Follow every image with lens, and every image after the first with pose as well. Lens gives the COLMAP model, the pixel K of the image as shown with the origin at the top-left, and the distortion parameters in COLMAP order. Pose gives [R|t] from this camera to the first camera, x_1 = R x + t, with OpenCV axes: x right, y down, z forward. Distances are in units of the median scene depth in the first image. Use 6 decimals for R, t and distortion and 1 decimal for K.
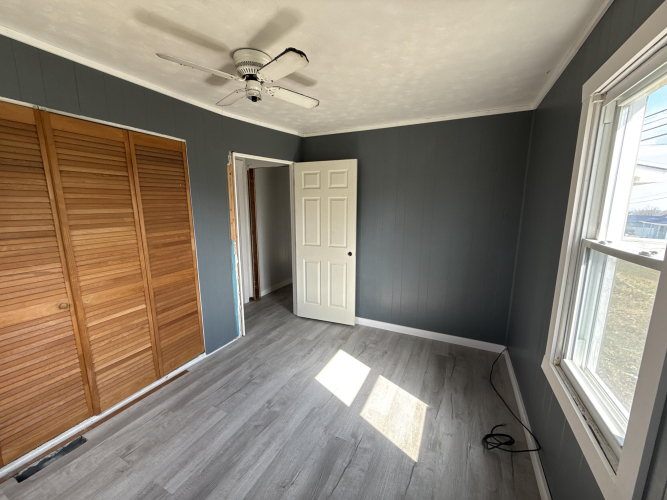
lens RADIAL K [[267.4, 0, 333.8], [0, 267.4, 251.9], [0, 0, 1]] dist [0.000955, 0.000084]
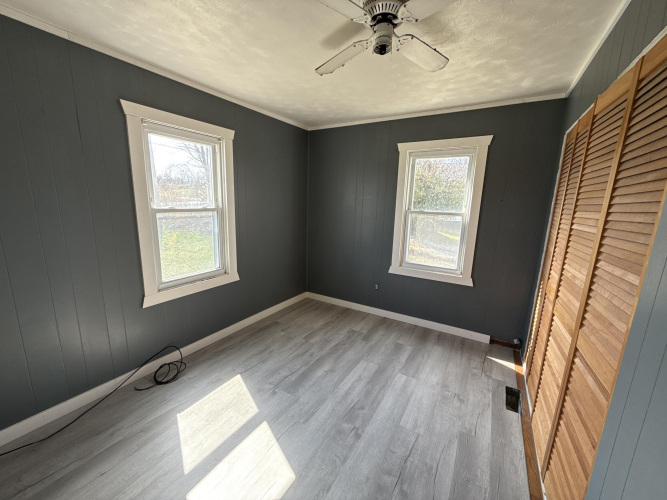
lens RADIAL K [[267.4, 0, 333.8], [0, 267.4, 251.9], [0, 0, 1]] dist [0.000955, 0.000084]
pose [[-0.995514, -0.050152, 0.080232, -0.239906], [-0.018599, 0.935146, 0.353773, -0.291002], [-0.092771, 0.350694, -0.931884, 1.825422]]
